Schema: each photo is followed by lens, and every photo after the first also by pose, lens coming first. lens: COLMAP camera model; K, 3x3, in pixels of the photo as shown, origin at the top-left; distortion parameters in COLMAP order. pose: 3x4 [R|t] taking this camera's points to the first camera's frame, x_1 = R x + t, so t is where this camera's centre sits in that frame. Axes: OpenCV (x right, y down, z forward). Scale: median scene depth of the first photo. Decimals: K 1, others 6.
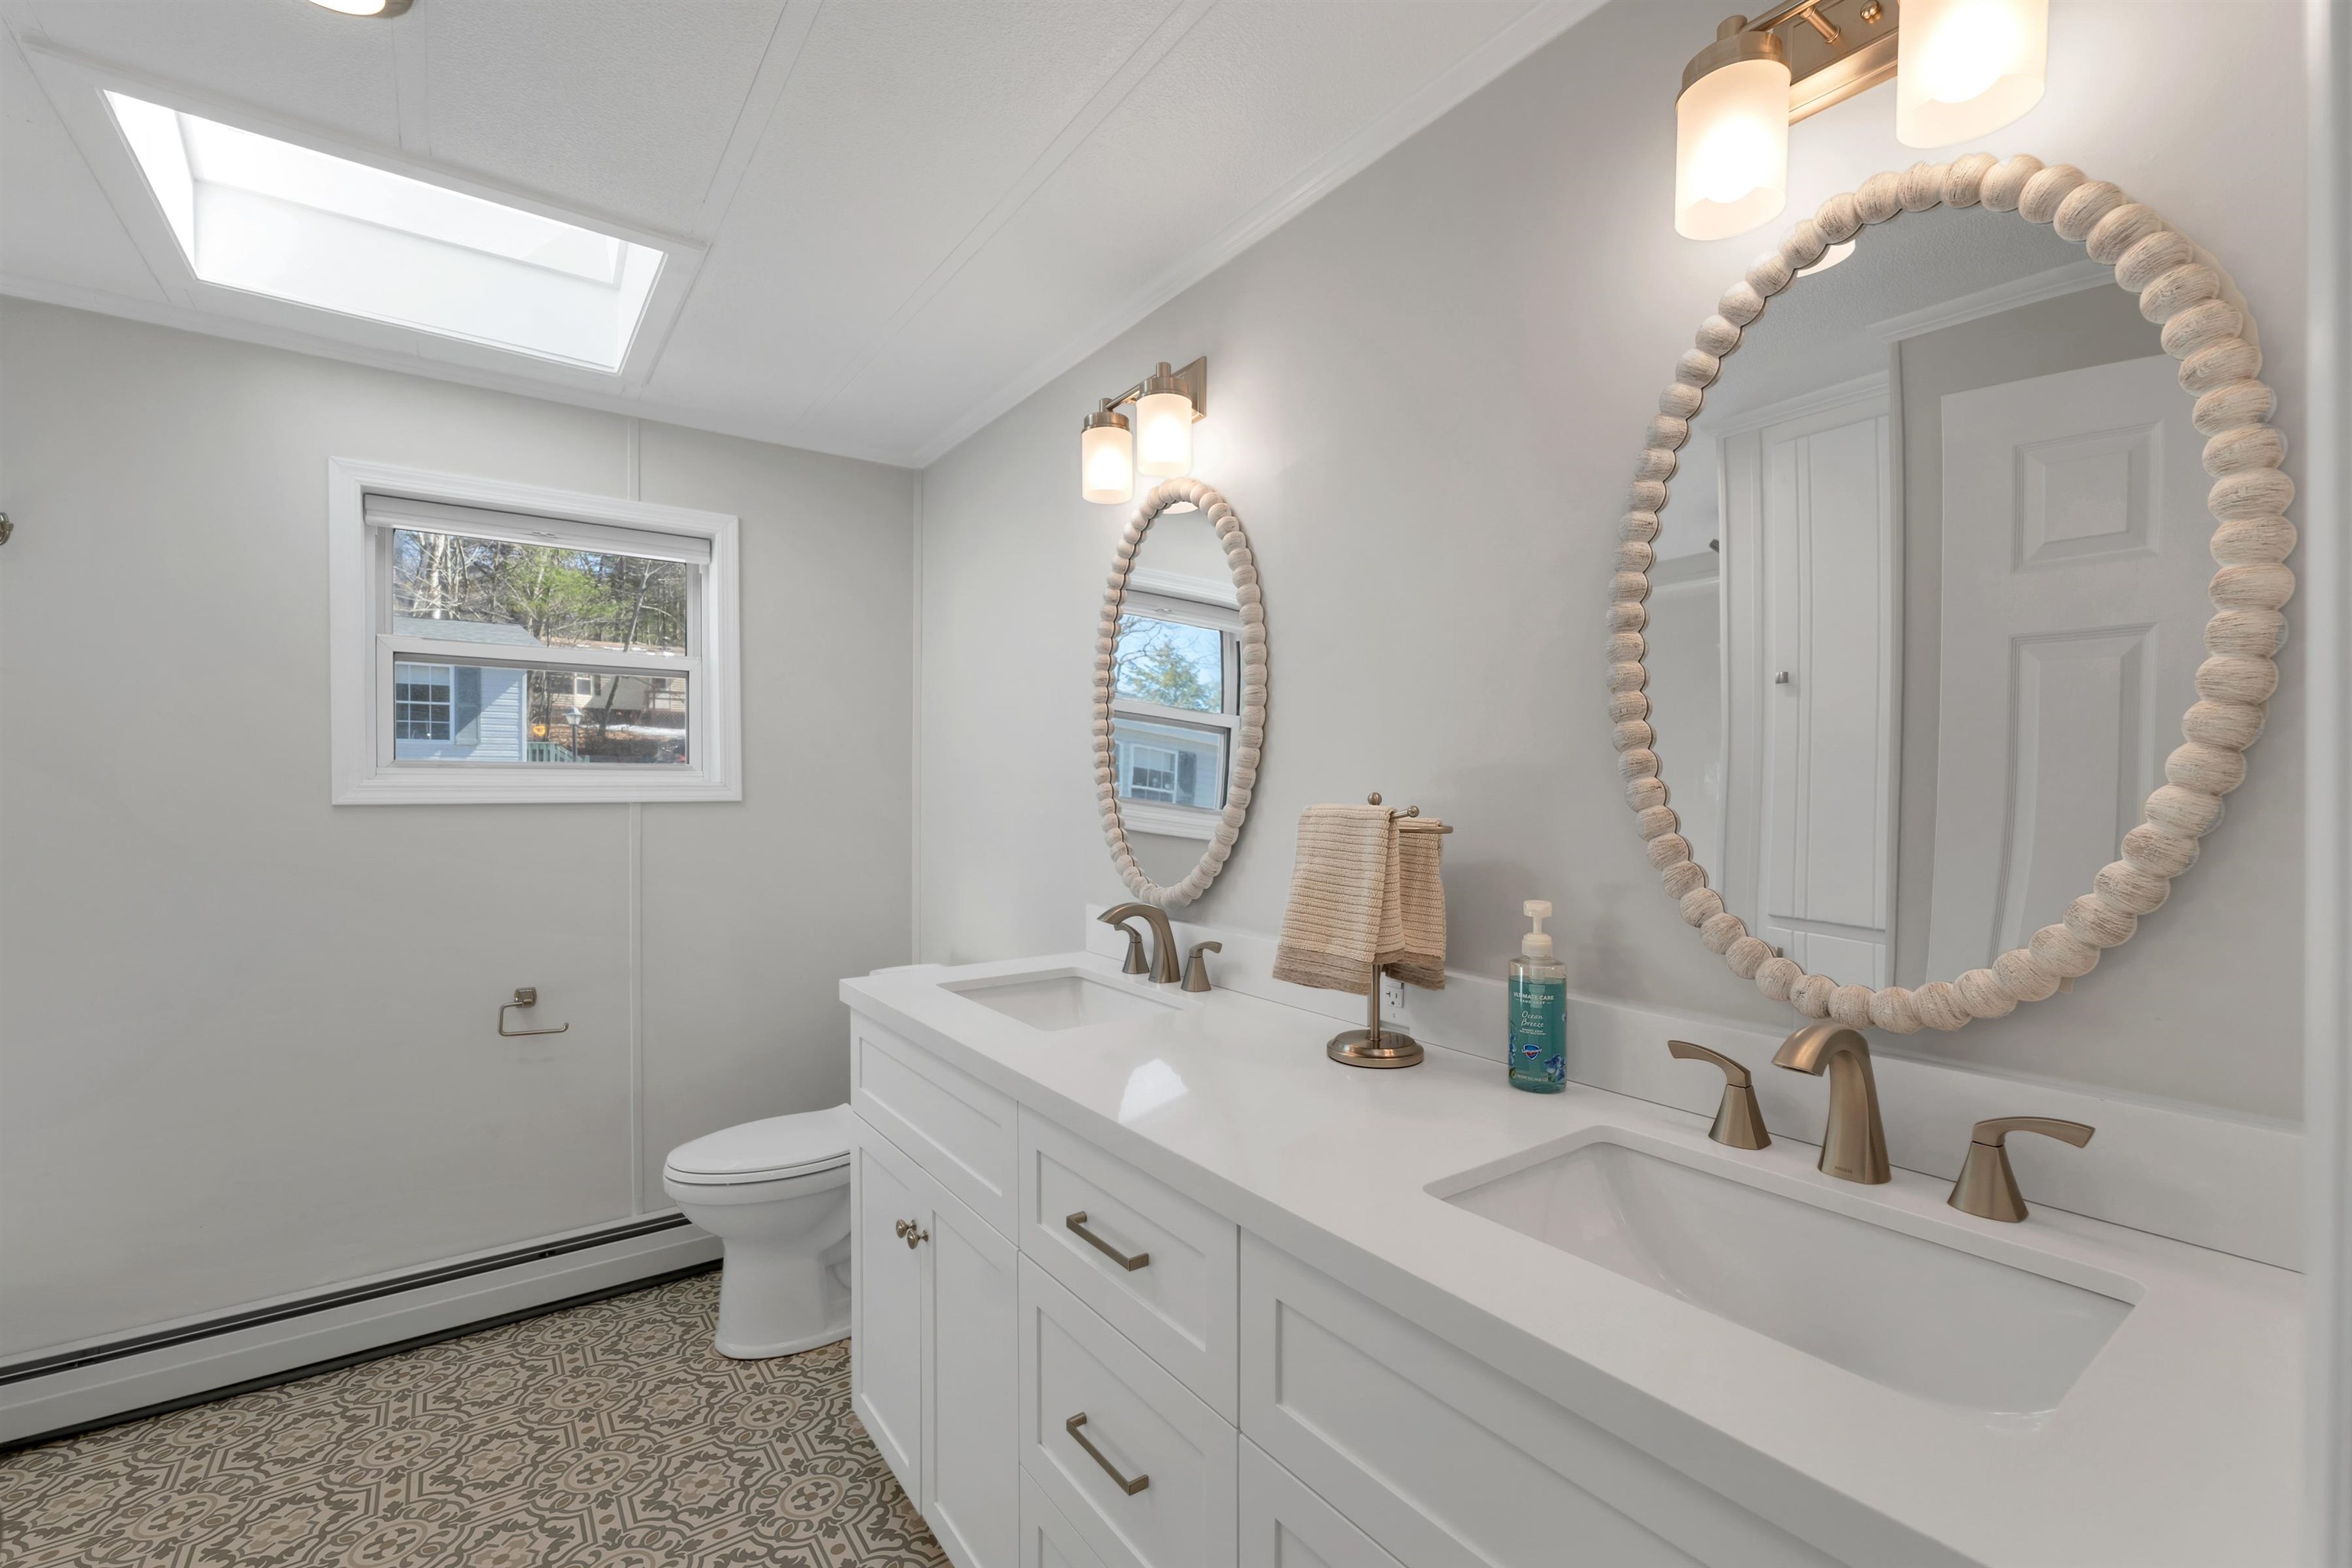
lens RADIAL K [[996.6, 0, 1176.9], [0, 996.6, 802.1], [0, 0, 1]] dist [0.003792, 0.001051]
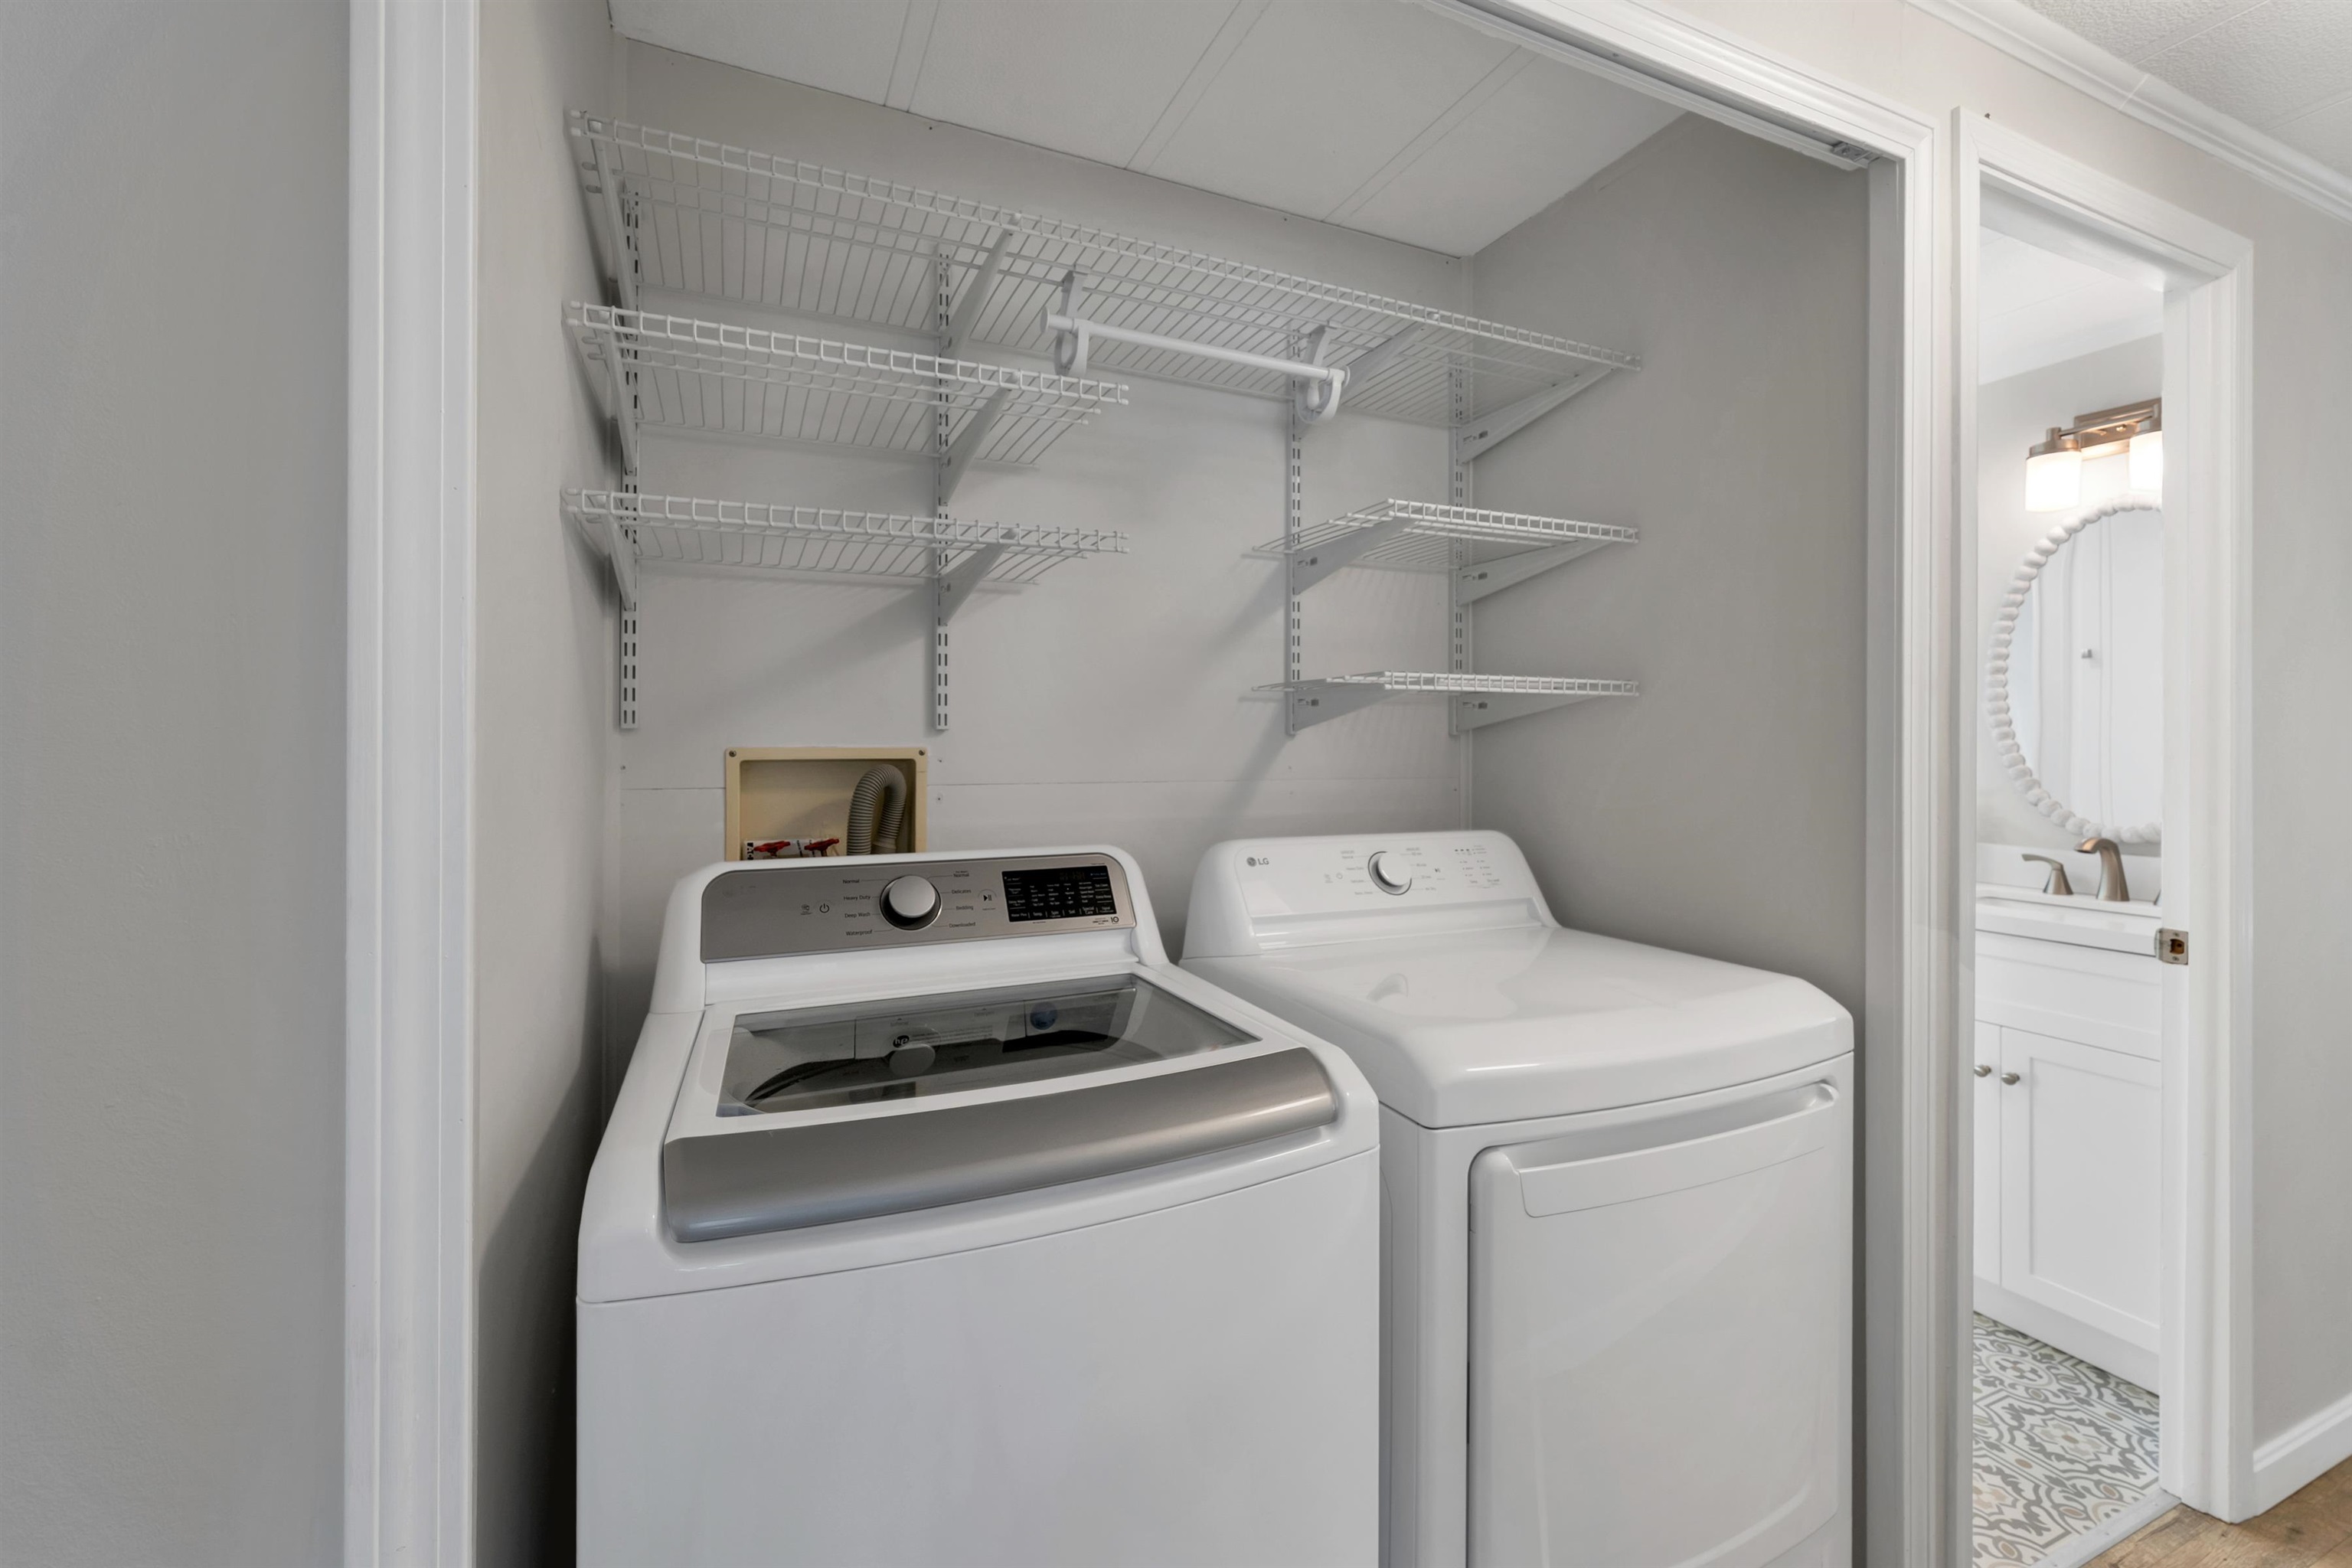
lens RADIAL K [[996.6, 0, 1175.6], [0, 996.6, 760.1], [0, 0, 1]] dist [0.003792, 0.001051]
pose [[0.980283, -0.006433, -0.197492, -0.967054], [0.006788, 0.999976, 0.001119, 0.006030], [0.197480, -0.002438, 0.980304, -1.651440]]
